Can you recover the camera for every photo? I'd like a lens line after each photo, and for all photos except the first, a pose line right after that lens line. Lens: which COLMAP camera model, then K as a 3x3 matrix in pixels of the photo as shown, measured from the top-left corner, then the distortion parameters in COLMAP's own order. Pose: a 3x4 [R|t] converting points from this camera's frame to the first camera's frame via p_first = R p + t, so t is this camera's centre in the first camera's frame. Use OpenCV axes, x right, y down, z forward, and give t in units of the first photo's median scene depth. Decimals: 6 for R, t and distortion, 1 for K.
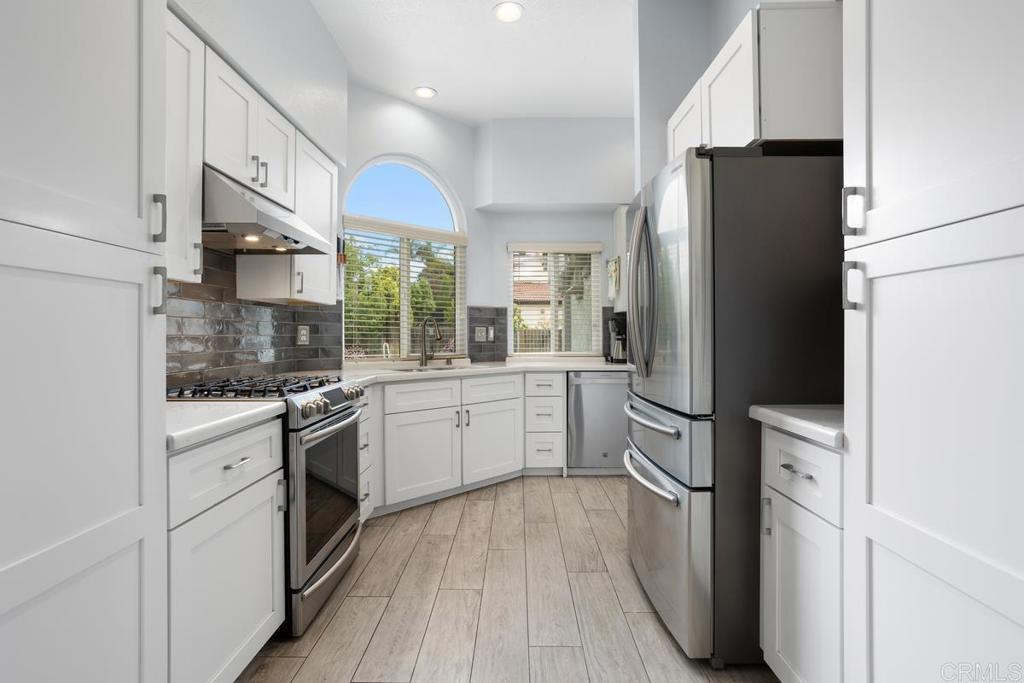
lens RADIAL K [[499.4, 0, 504.7], [0, 499.4, 336.6], [0, 0, 1]] dist [-0.032522, 0.020716]
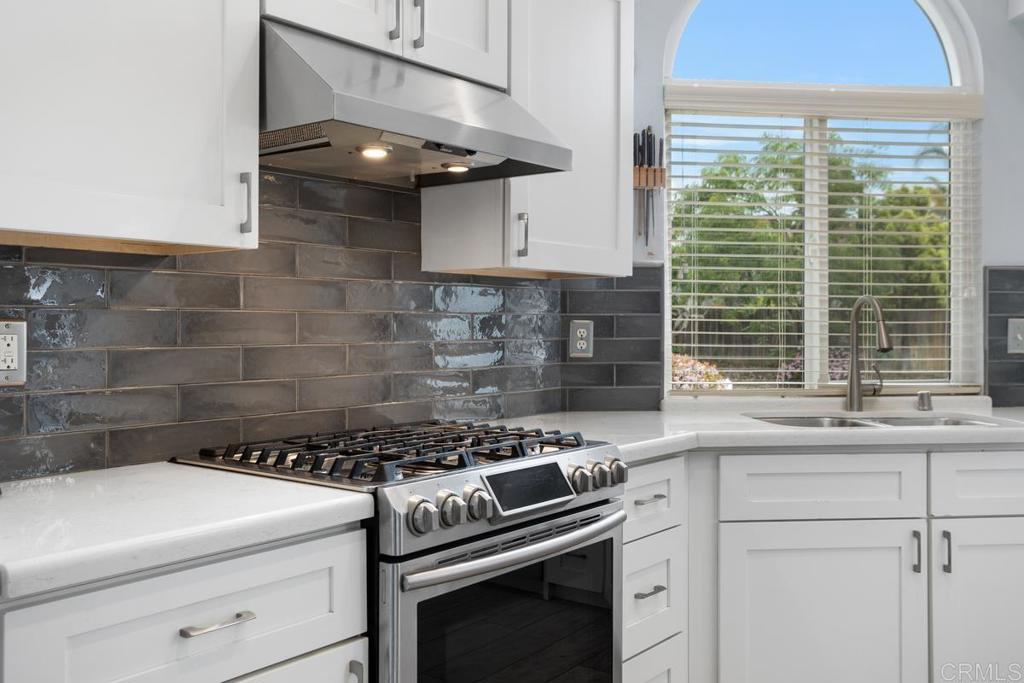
lens RADIAL K [[935.5, 0, 502.4], [0, 935.5, 332.1], [0, 0, 1]] dist [0.007077, 0.000000]
pose [[0.791443, 0.006216, -0.611211, 0.103336], [-0.003160, 0.999977, 0.006078, -0.014893], [0.611234, -0.002879, 0.791445, 0.204269]]
